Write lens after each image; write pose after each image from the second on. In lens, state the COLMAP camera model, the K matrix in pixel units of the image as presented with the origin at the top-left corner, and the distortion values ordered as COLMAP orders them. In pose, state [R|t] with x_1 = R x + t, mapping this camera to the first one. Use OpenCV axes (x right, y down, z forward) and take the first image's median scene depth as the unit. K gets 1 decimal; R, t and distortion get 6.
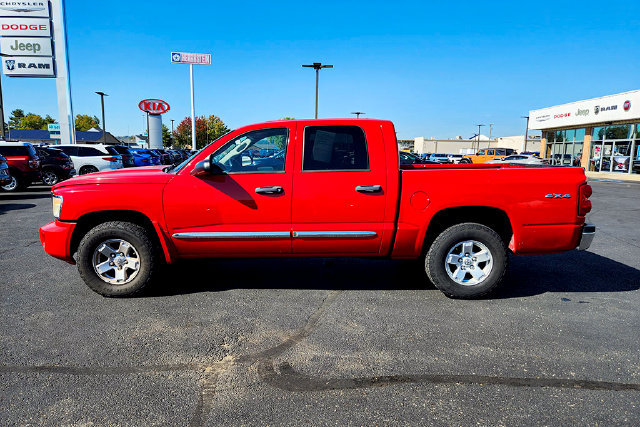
lens RADIAL K [[428.7, 0, 321.7], [0, 428.7, 217.9], [0, 0, 1]] dist [0.057445, -0.044416]
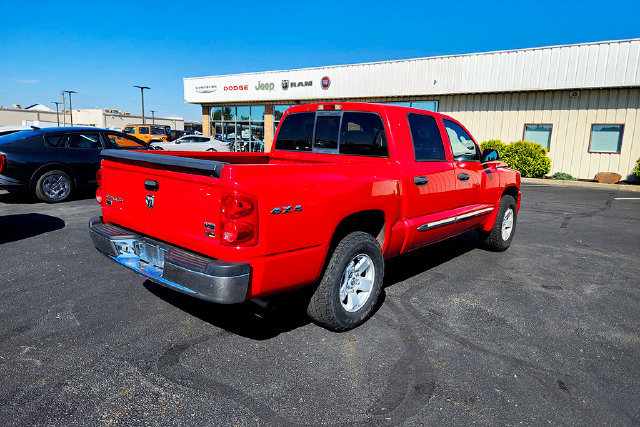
lens RADIAL K [[428.7, 0, 318.4], [0, 428.7, 212.2], [0, 0, 1]] dist [0.057445, -0.044416]
pose [[0.605095, -0.130576, 0.785372, -0.024820], [0.096506, 0.991214, 0.090445, -0.070682], [-0.790282, 0.021065, 0.612381, 0.438488]]
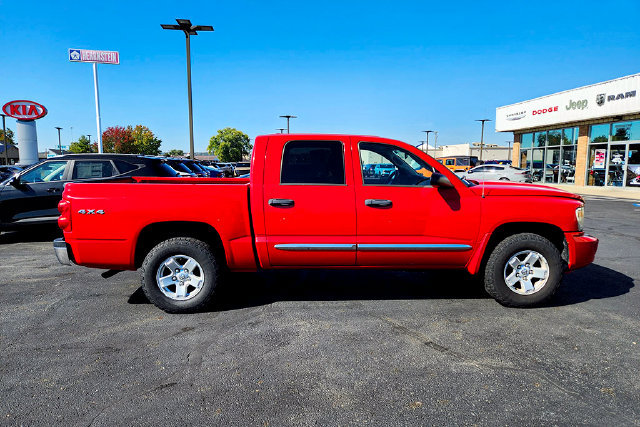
lens RADIAL K [[428.7, 0, 316.0], [0, 428.7, 215.4], [0, 0, 1]] dist [0.057445, -0.044416]
pose [[0.994454, -0.030767, 0.100573, 0.097357], [0.033815, 0.999015, -0.028737, -0.056383], [-0.099590, 0.031978, 0.994515, 0.352100]]
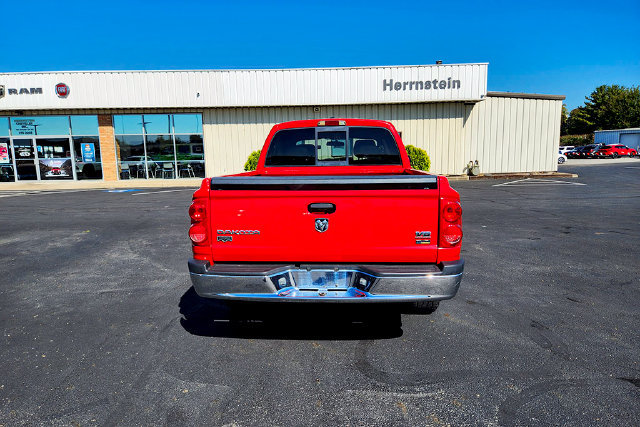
lens RADIAL K [[428.7, 0, 316.1], [0, 428.7, 220.6], [0, 0, 1]] dist [0.057445, -0.044416]
pose [[0.008349, -0.174824, 0.984564, -0.063018], [0.171559, 0.970250, 0.170828, -0.085191], [-0.985138, 0.167485, 0.038094, 0.527107]]
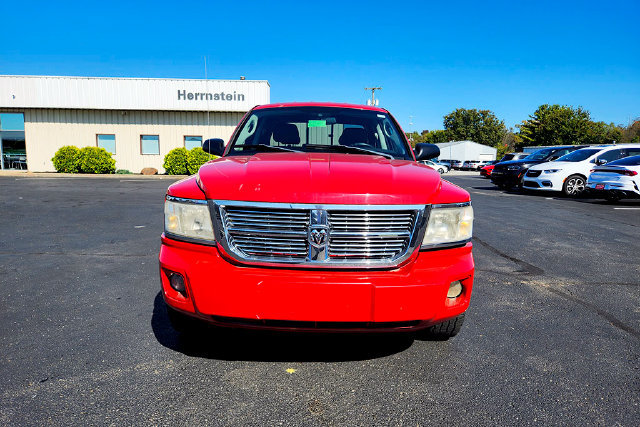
lens RADIAL K [[428.7, 0, 318.2], [0, 428.7, 211.4], [0, 0, 1]] dist [0.057445, -0.044416]
pose [[0.004436, -0.137285, 0.990522, -0.167781], [0.136929, 0.981285, 0.135391, -0.020564], [-0.990571, 0.135031, 0.023151, 0.167281]]
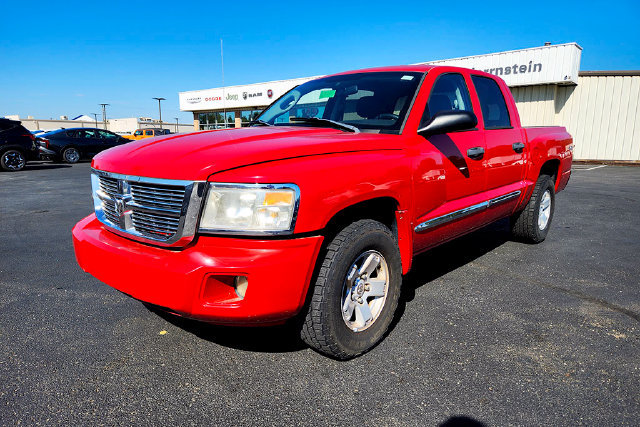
lens RADIAL K [[428.7, 0, 312.3], [0, 428.7, 216.3], [0, 0, 1]] dist [0.057445, -0.044416]
pose [[0.672156, -0.144429, 0.726187, -0.129715], [0.119167, 0.989106, 0.086420, -0.007376], [-0.730757, 0.028450, 0.682044, 0.094302]]
